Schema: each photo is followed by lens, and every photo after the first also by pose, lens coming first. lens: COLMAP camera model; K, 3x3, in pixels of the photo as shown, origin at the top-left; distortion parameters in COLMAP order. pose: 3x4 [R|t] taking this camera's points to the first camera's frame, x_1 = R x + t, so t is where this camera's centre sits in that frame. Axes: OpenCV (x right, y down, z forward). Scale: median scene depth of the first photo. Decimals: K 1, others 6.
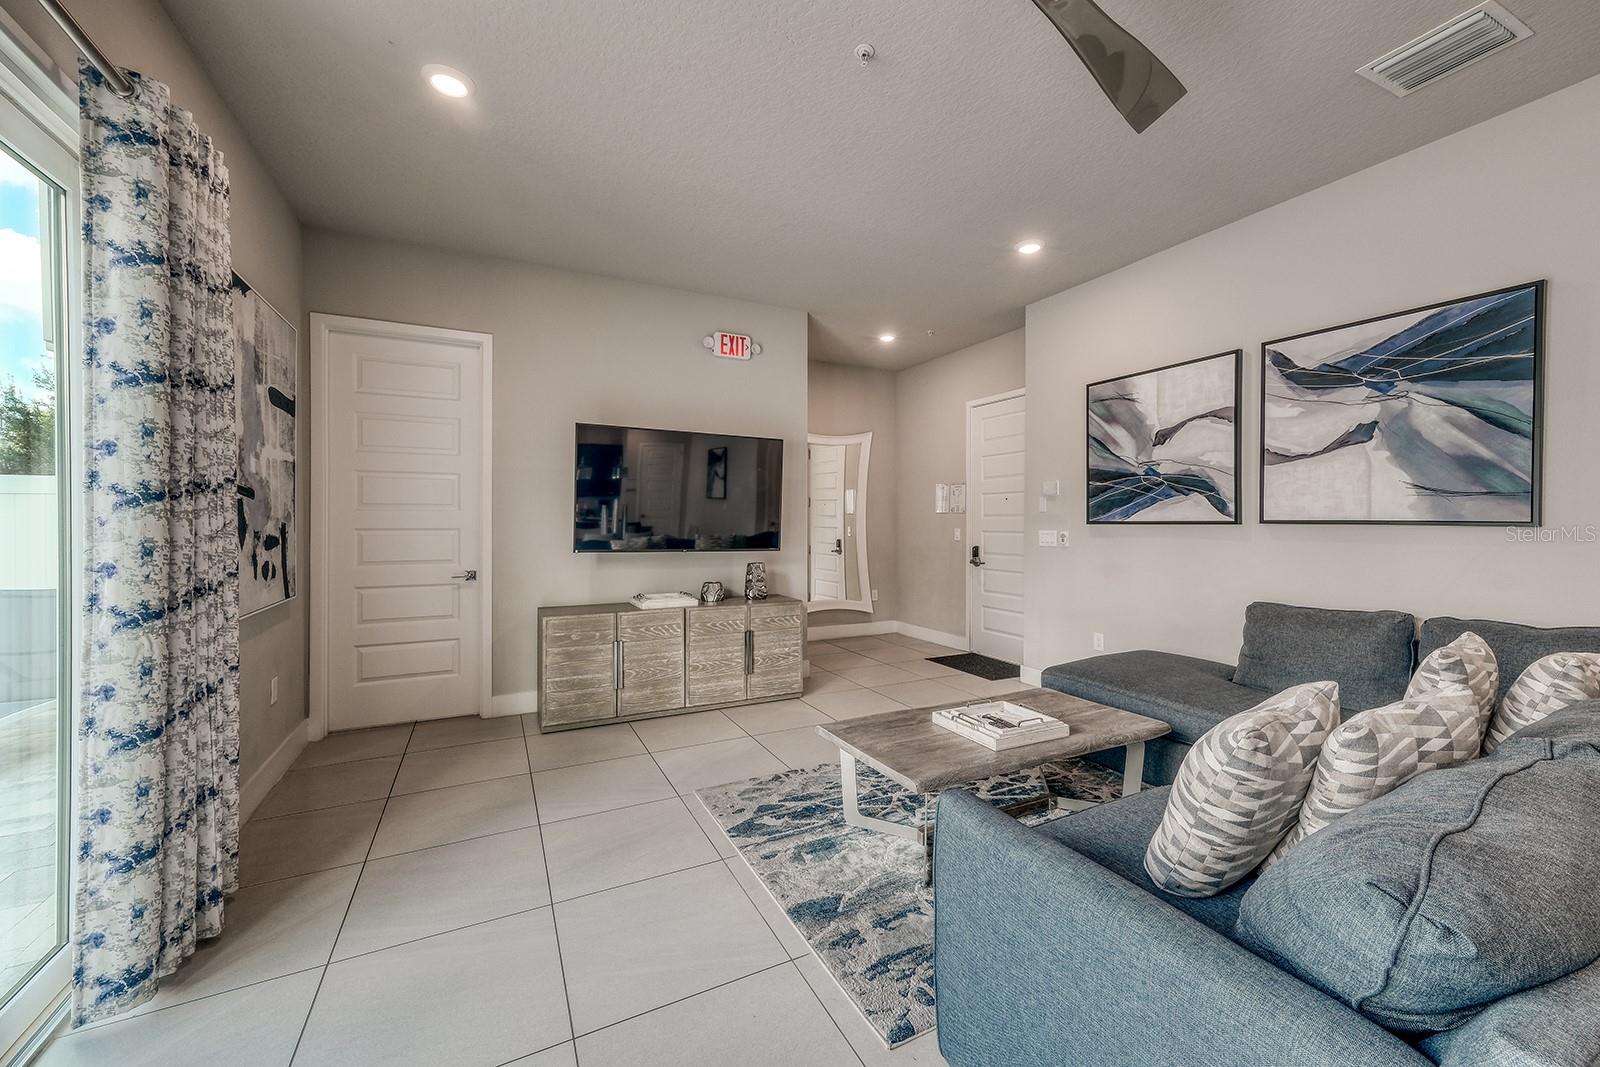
lens RADIAL K [[590.6, 0, 800.4], [0, 590.6, 530.9], [0, 0, 1]] dist [0.003760, 0.001147]
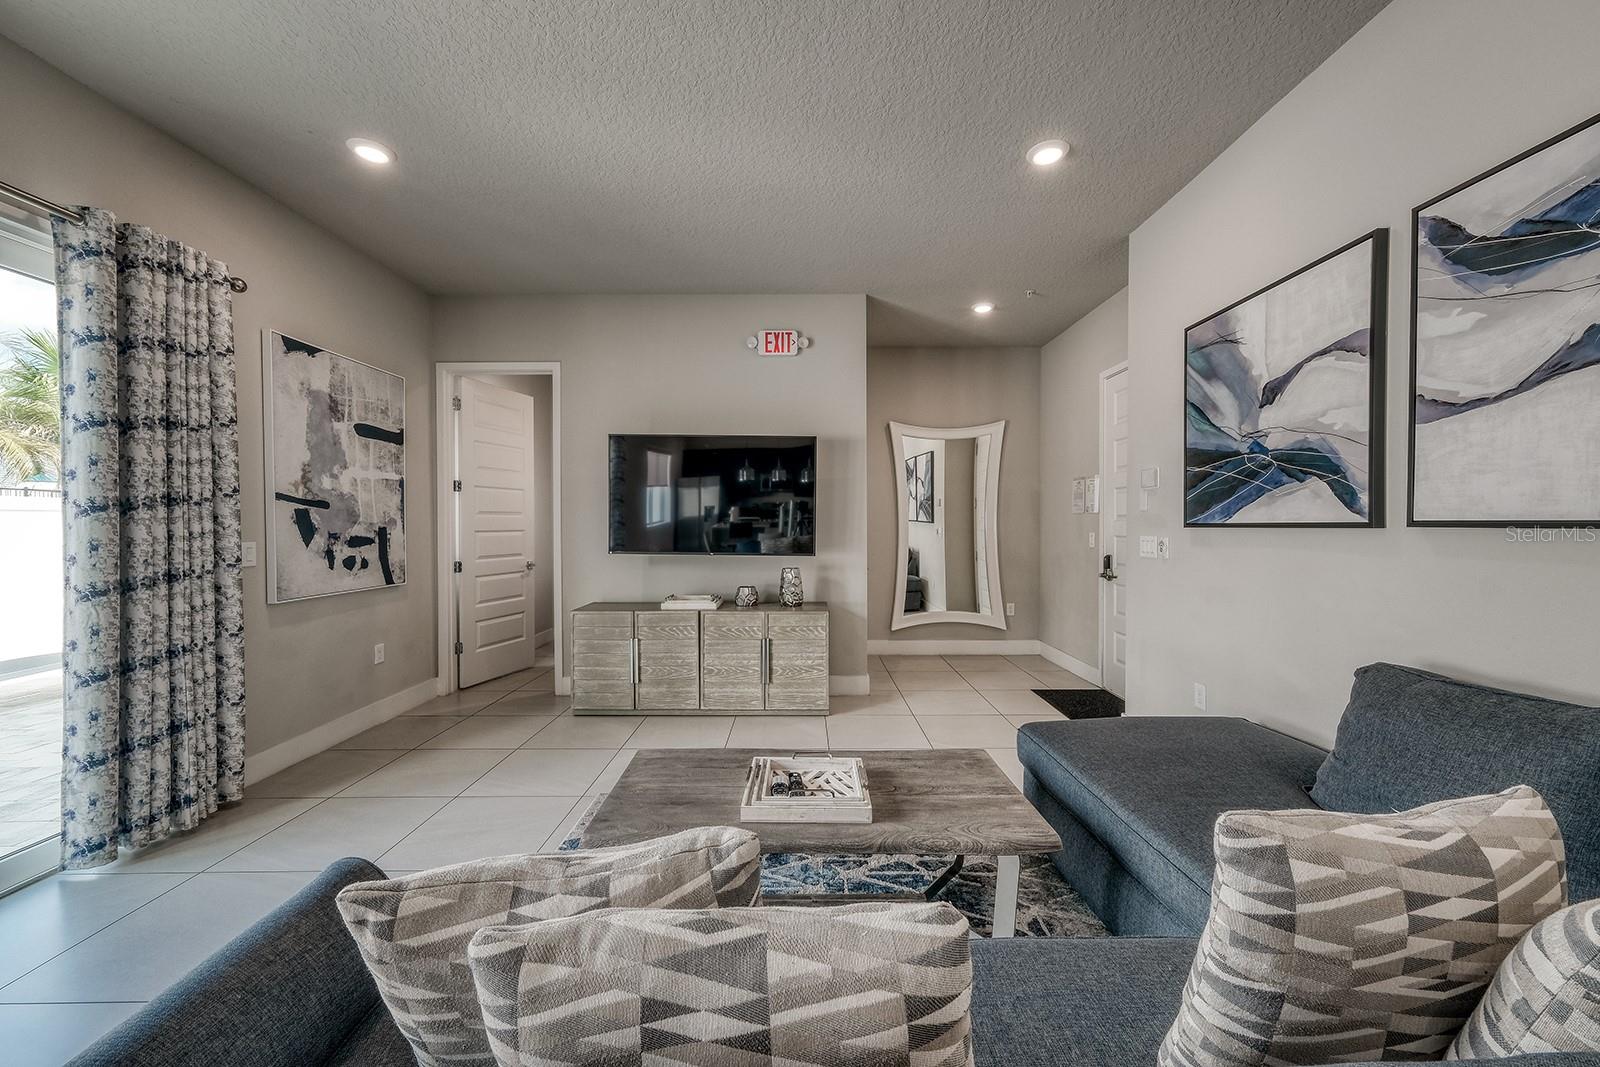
lens RADIAL K [[590.6, 0, 797.9], [0, 590.6, 538.3], [0, 0, 1]] dist [0.003760, 0.001147]
pose [[0.893757, 0.008954, -0.448462, 0.553944], [-0.007203, 0.999958, 0.005610, 0.000414], [0.448494, -0.001784, 0.893784, 0.241495]]
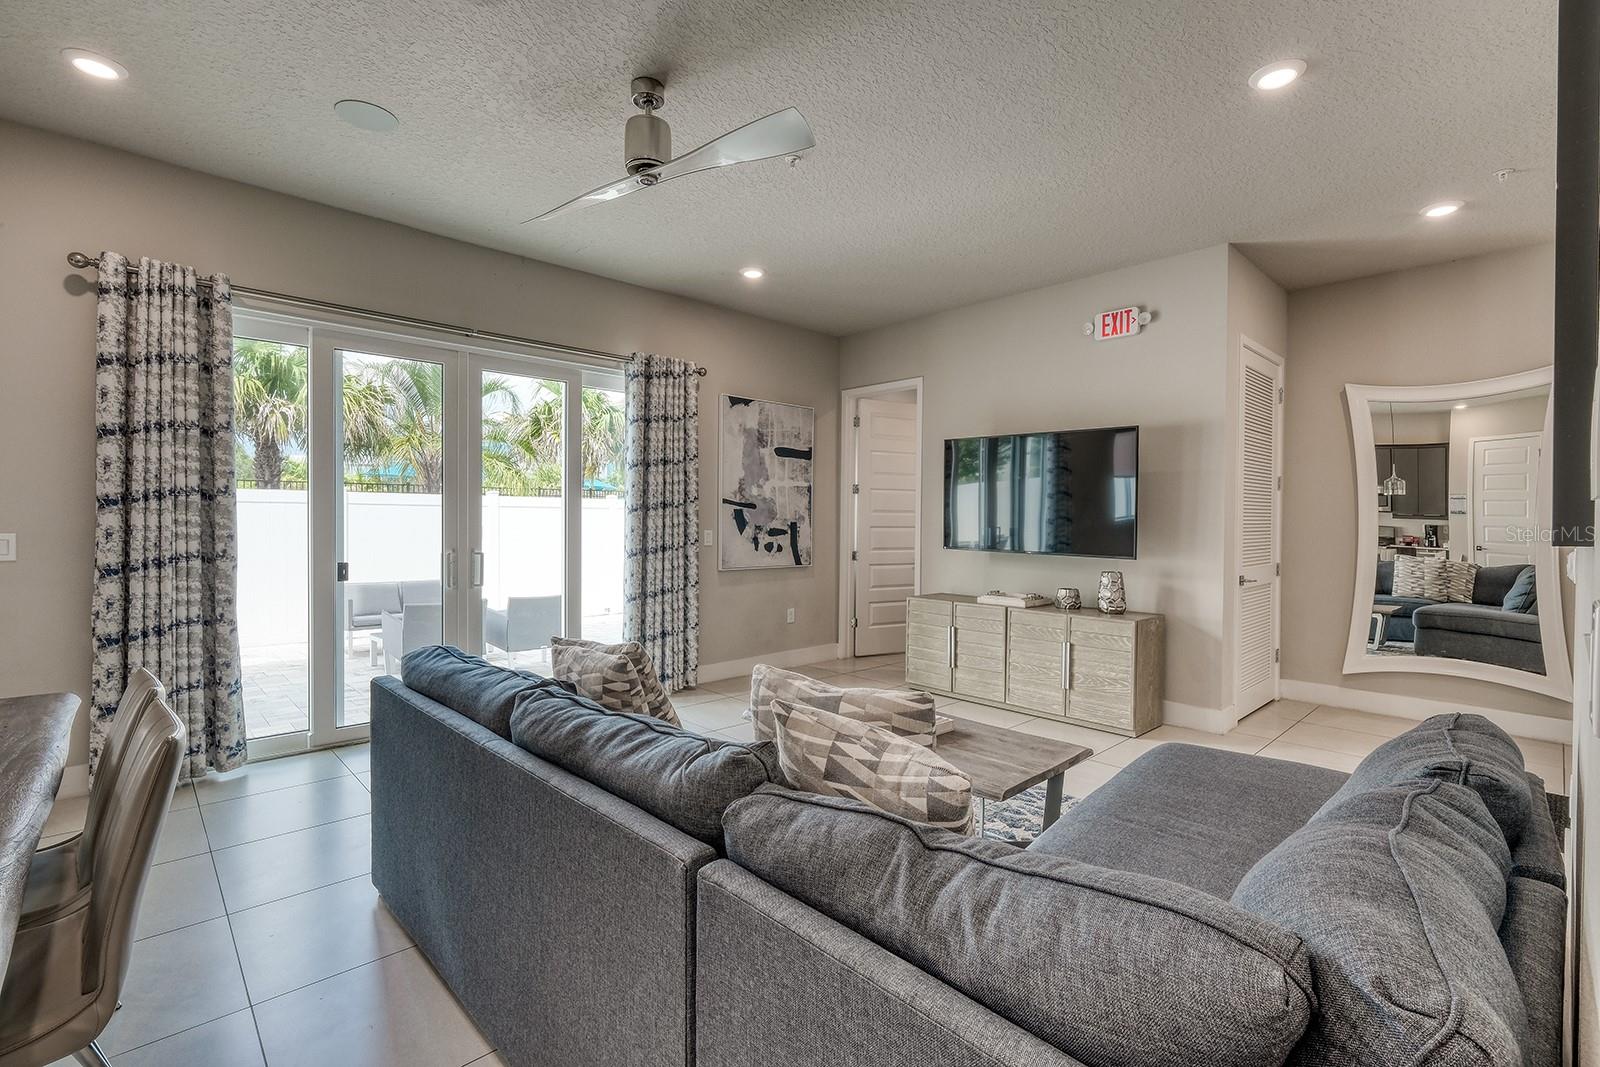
lens RADIAL K [[719.0, 0, 819.7], [0, 719.0, 543.9], [0, 0, 1]] dist [-0.003373, -0.001176]
pose [[0.310410, 0.033929, -0.949997, 1.219747], [-0.029433, 0.999227, 0.026070, -0.003290], [0.950147, 0.019869, 0.311169, 0.406709]]
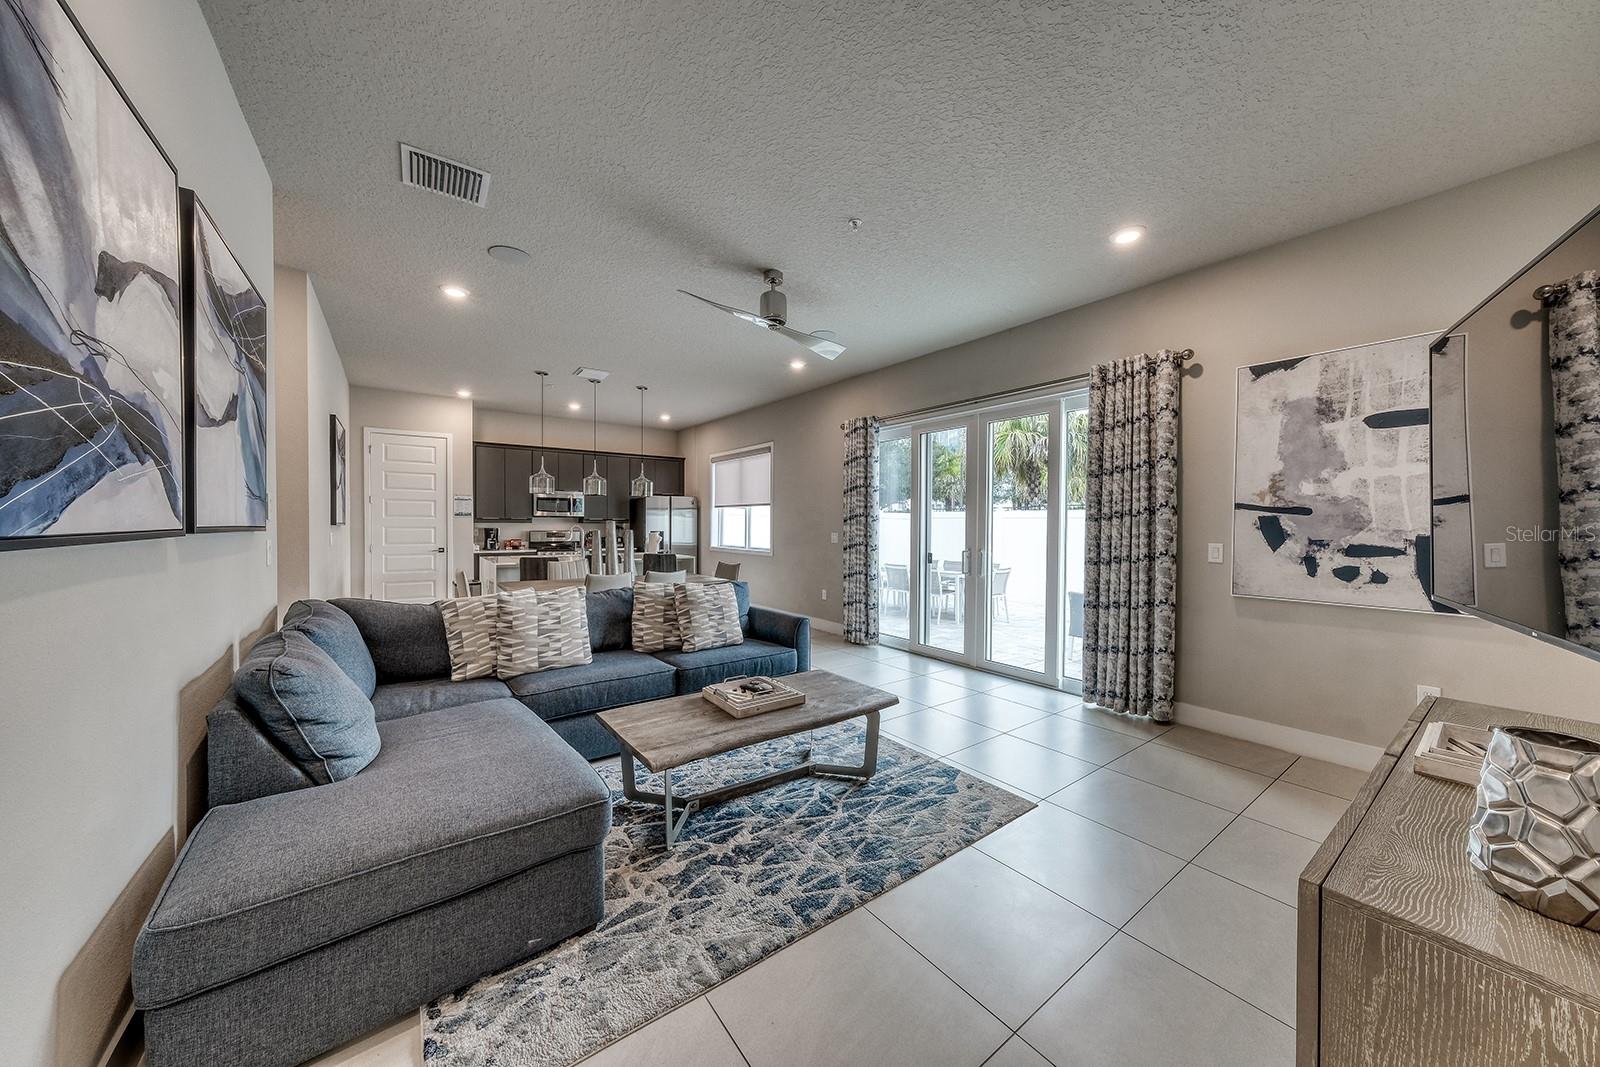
lens RADIAL K [[541.1, 0, 804.1], [0, 541.1, 537.0], [0, 0, 1]] dist [-0.003563, 0.002714]
pose [[-0.983225, -0.002099, -0.182383, 0.360434], [-0.010932, 0.998814, 0.047439, -0.040948], [0.182068, 0.048637, -0.982082, 1.727367]]
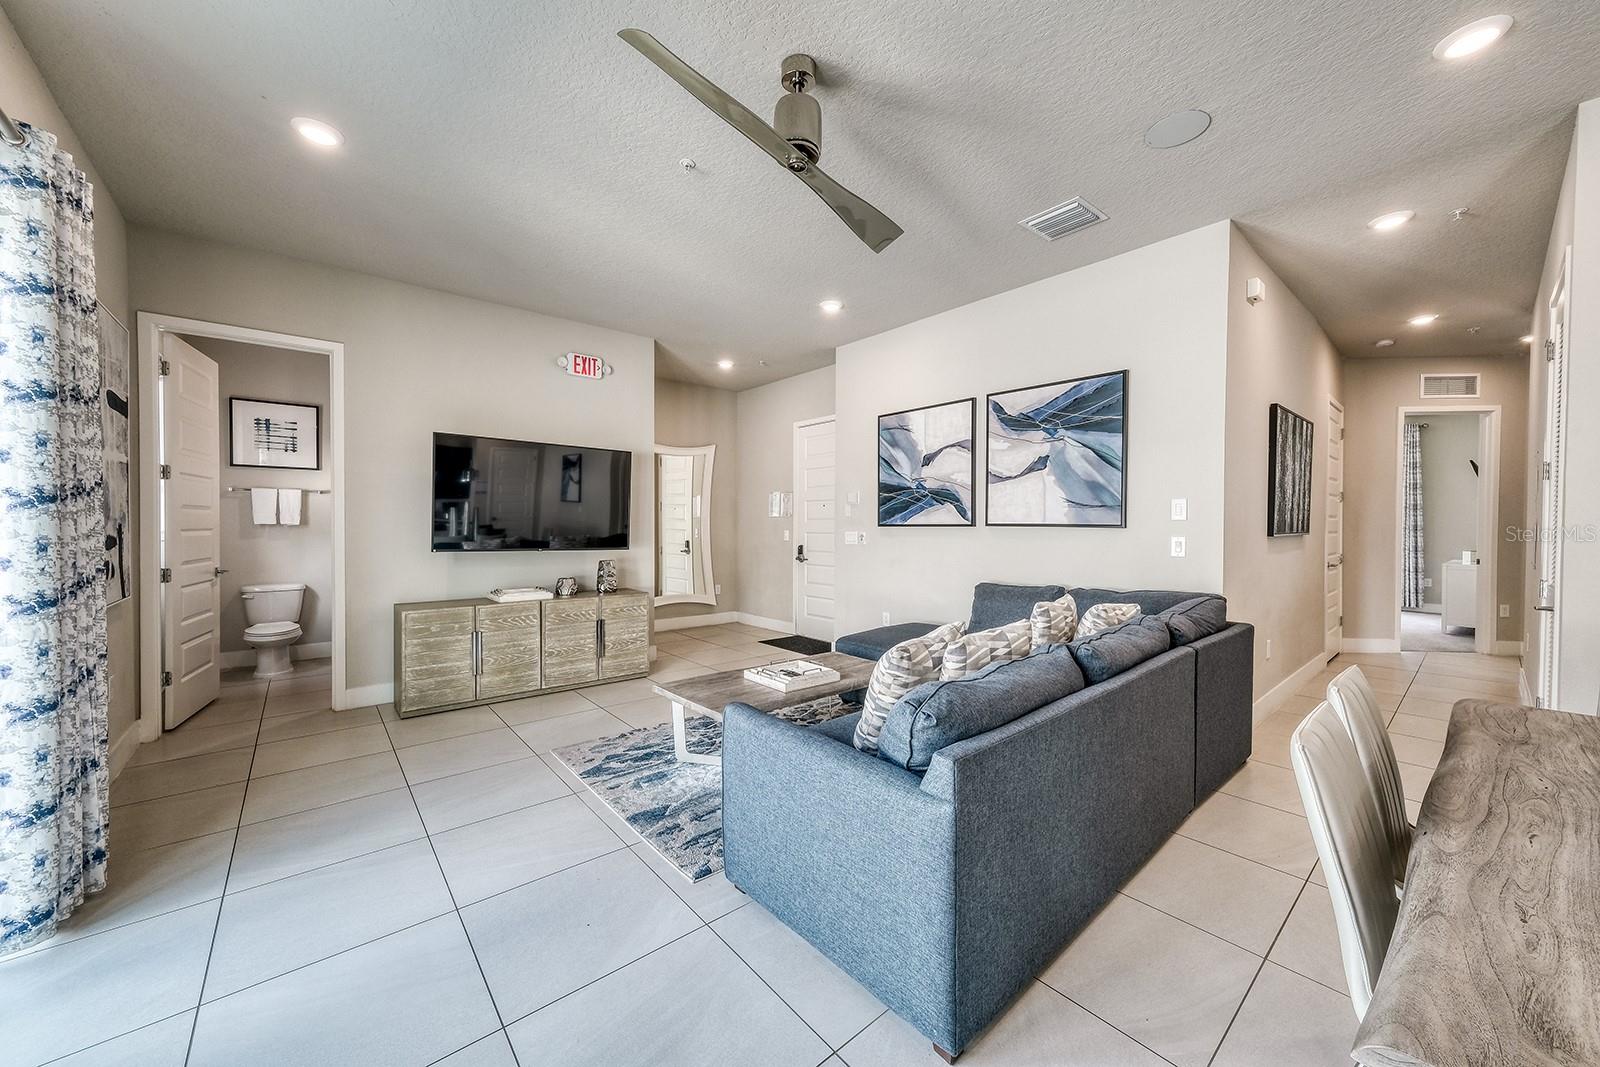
lens RADIAL K [[590.6, 0, 779.3], [0, 590.6, 538.7], [0, 0, 1]] dist [0.003760, 0.001147]
pose [[0.980470, -0.001984, 0.196658, 0.041385], [0.000452, 0.999969, 0.007838, 0.006309], [-0.196667, -0.007596, 0.980441, -0.270439]]
